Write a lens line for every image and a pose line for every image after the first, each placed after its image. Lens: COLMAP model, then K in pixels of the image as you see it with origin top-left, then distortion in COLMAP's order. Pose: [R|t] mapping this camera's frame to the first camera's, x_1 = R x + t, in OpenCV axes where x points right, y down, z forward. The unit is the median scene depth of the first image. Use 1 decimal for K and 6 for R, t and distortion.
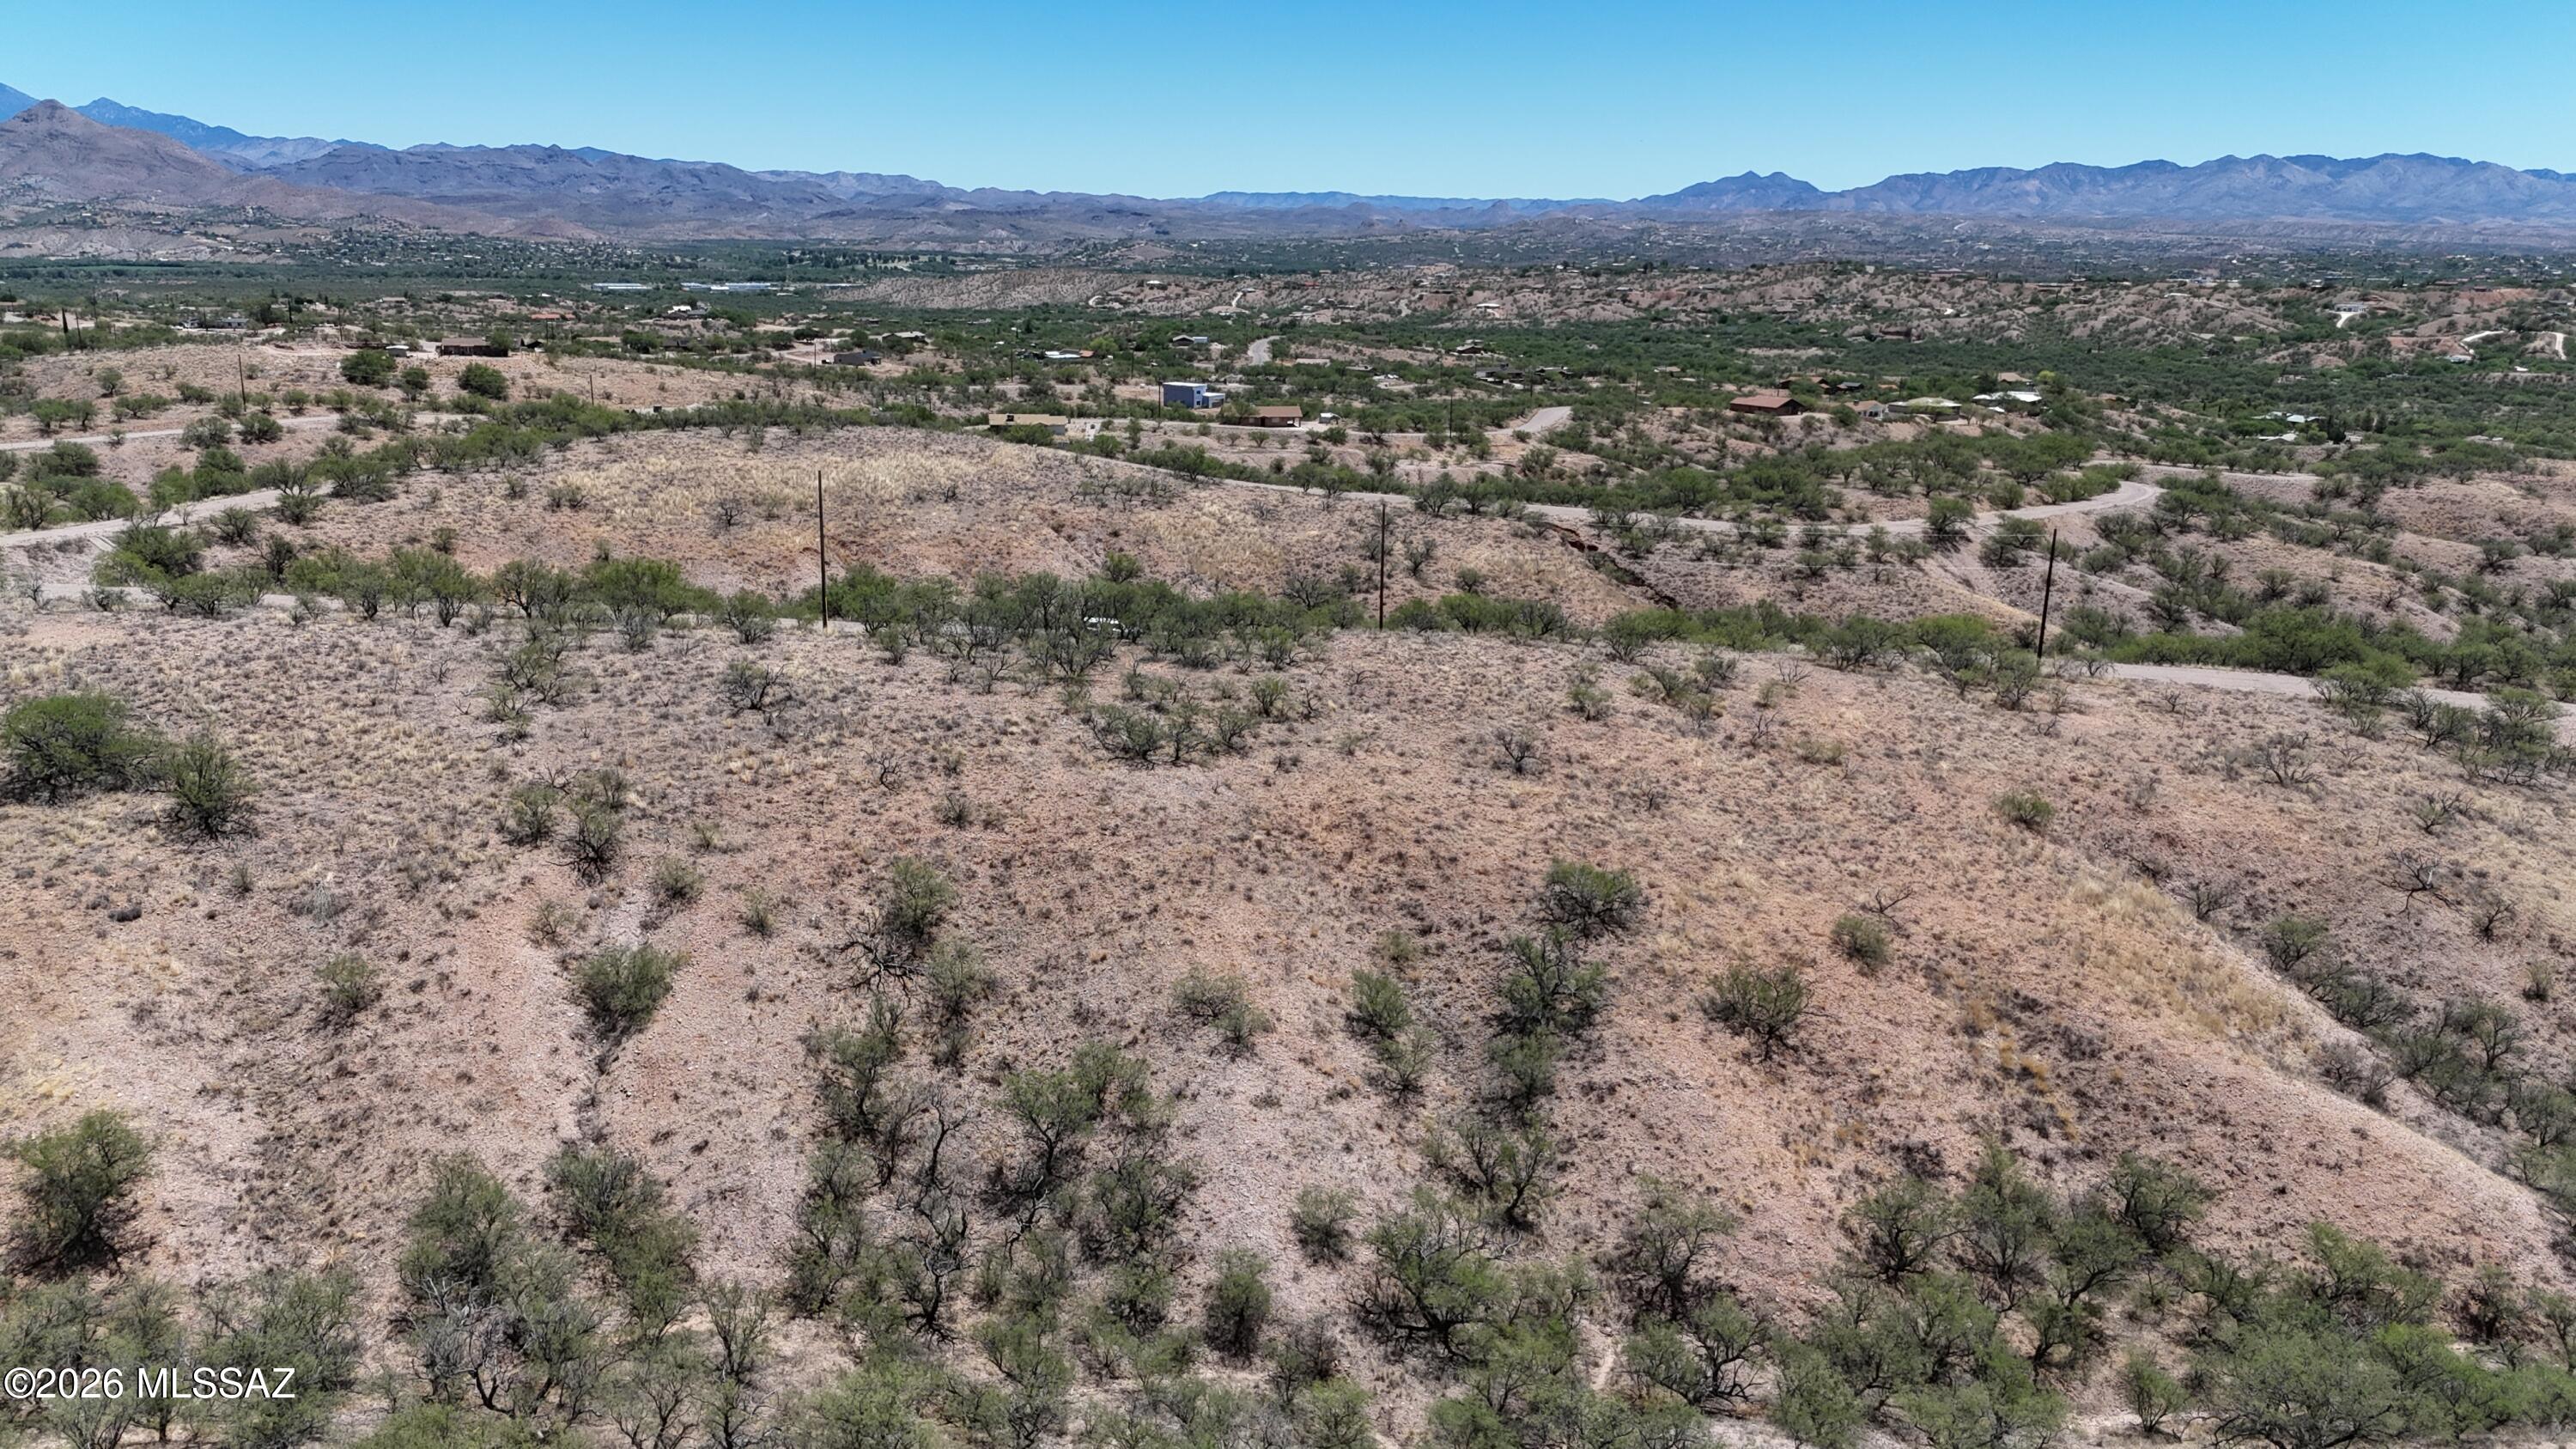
lens RADIAL K [[1903.4, 0, 1257.9], [0, 1903.4, 779.5], [0, 0, 1]] dist [0.070966, -0.065748]
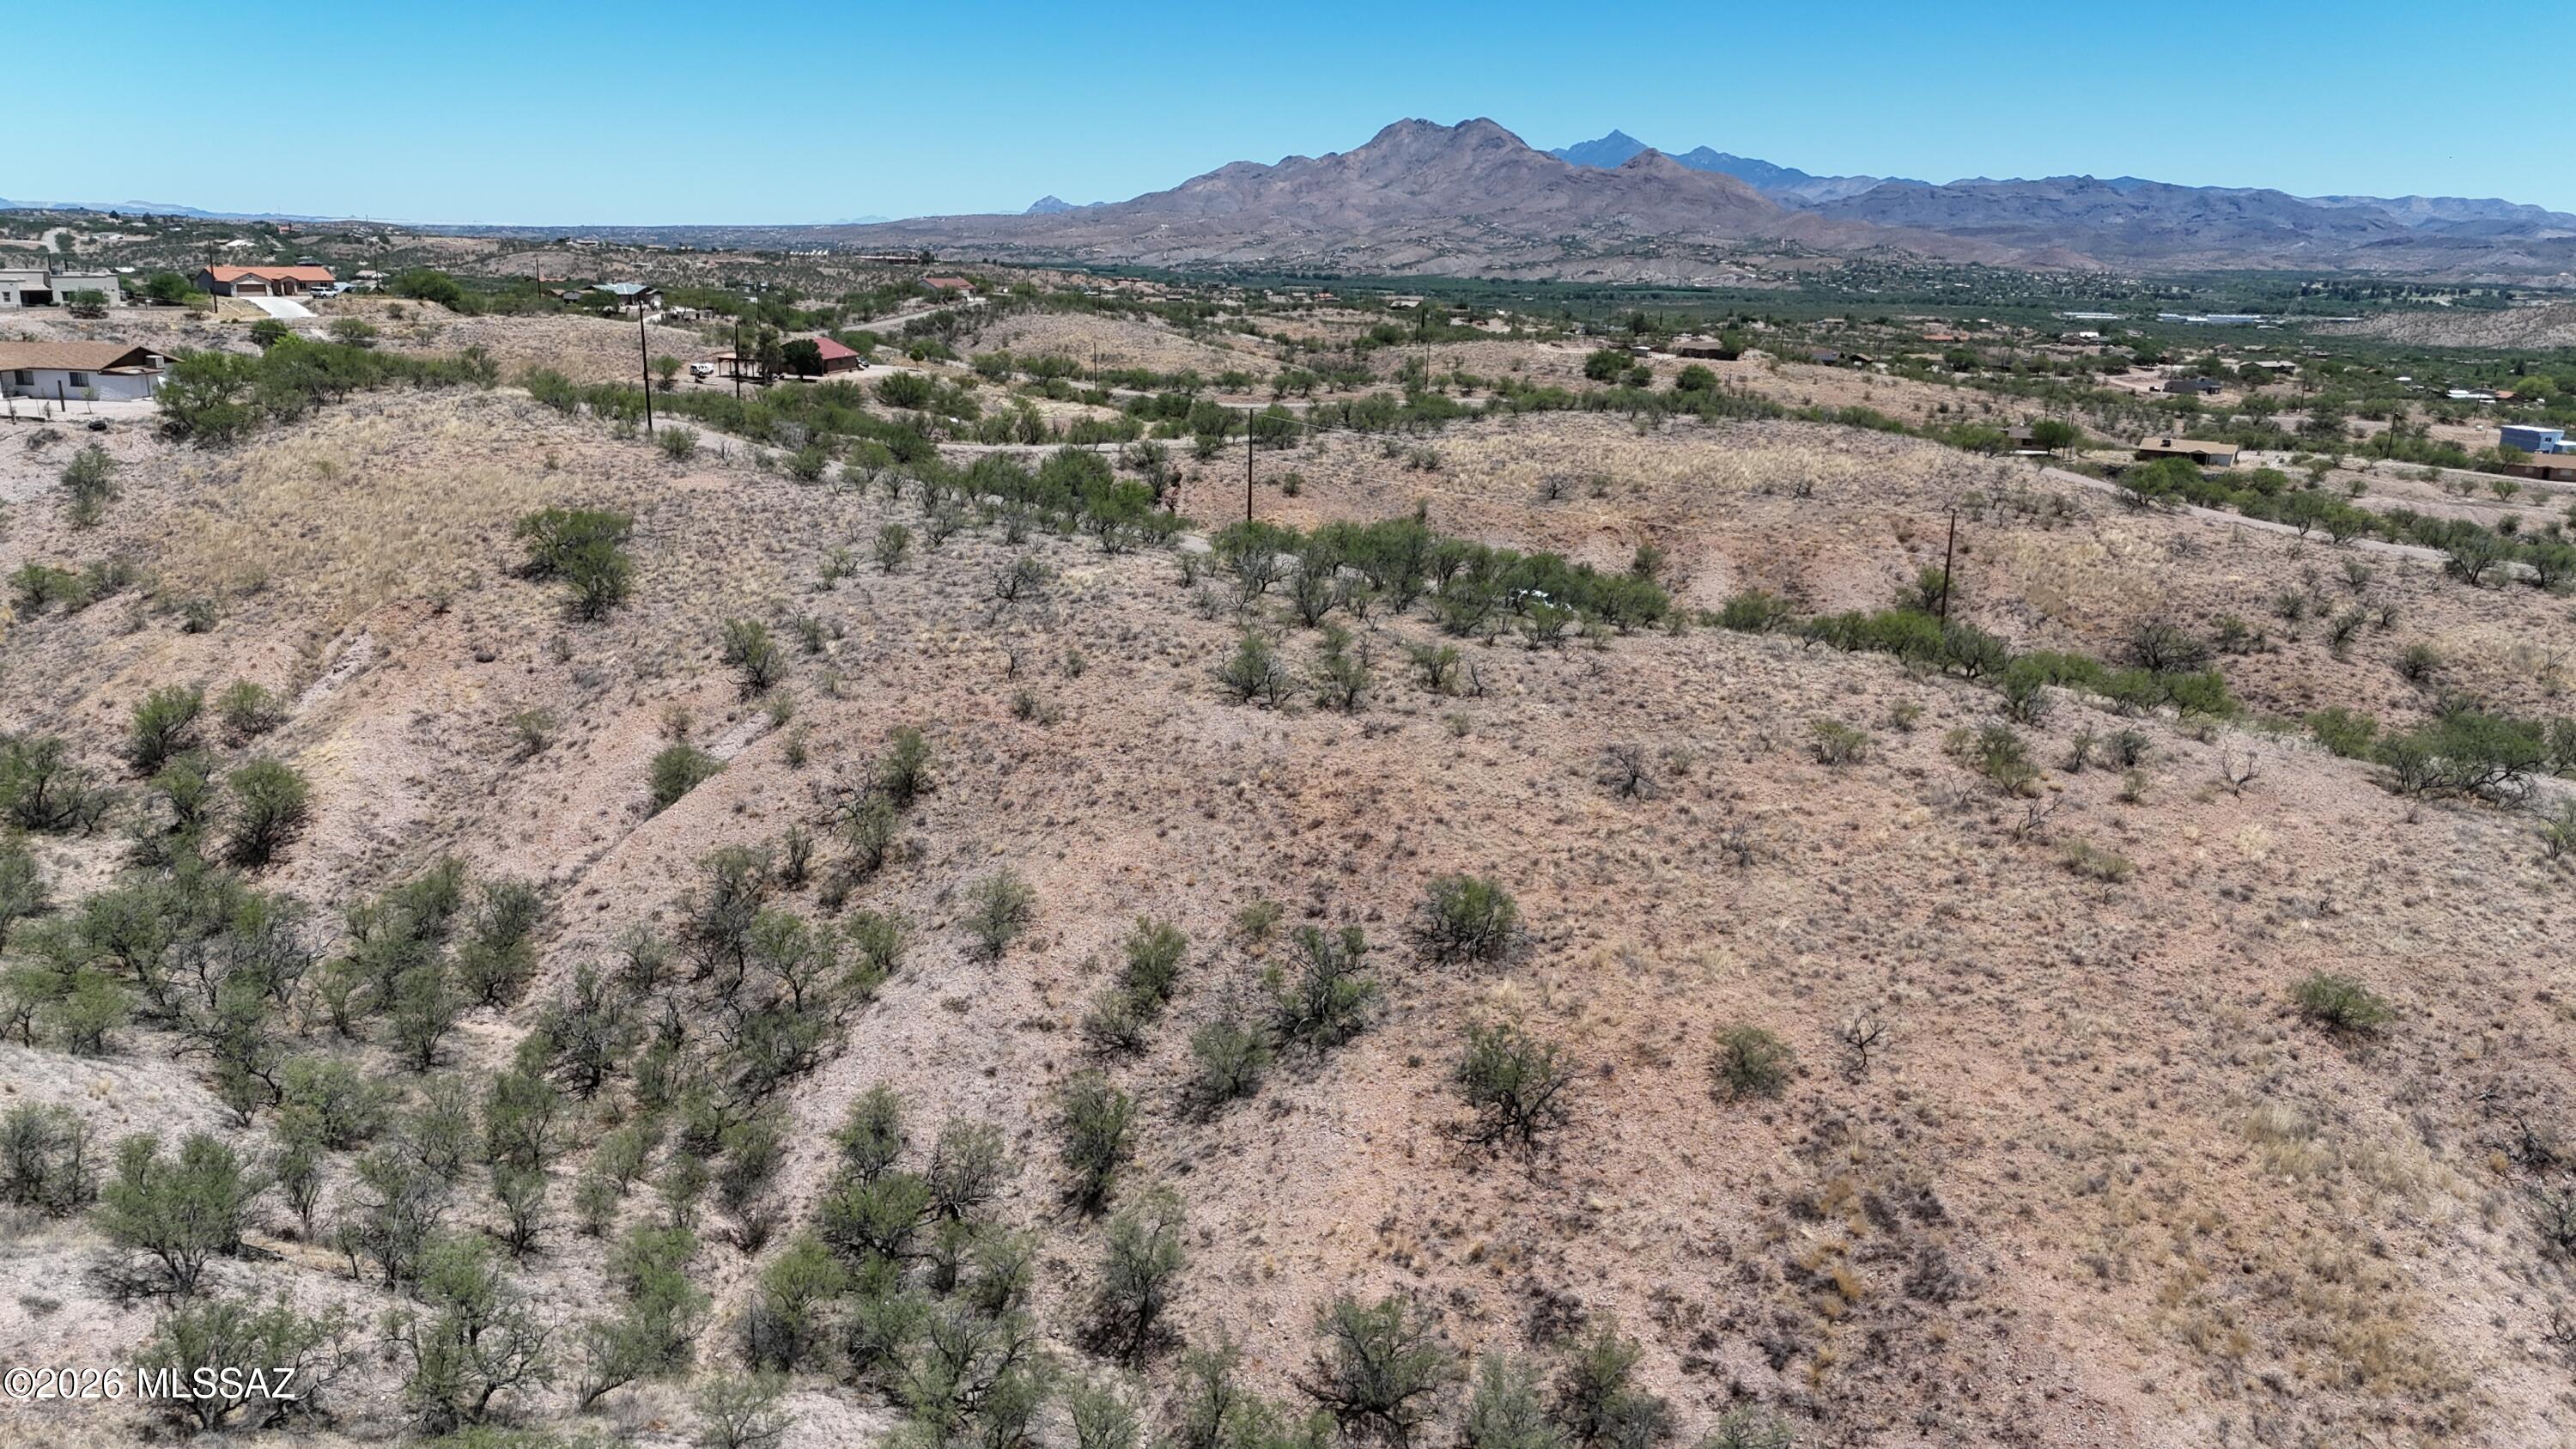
lens RADIAL K [[1903.4, 0, 1271.7], [0, 1903.4, 746.9], [0, 0, 1]] dist [0.070966, -0.065748]
pose [[0.745345, 0.177481, -0.642621, 0.217017], [-0.197512, 0.979425, 0.041416, -0.010521], [0.636750, 0.096056, 0.765064, 0.097789]]
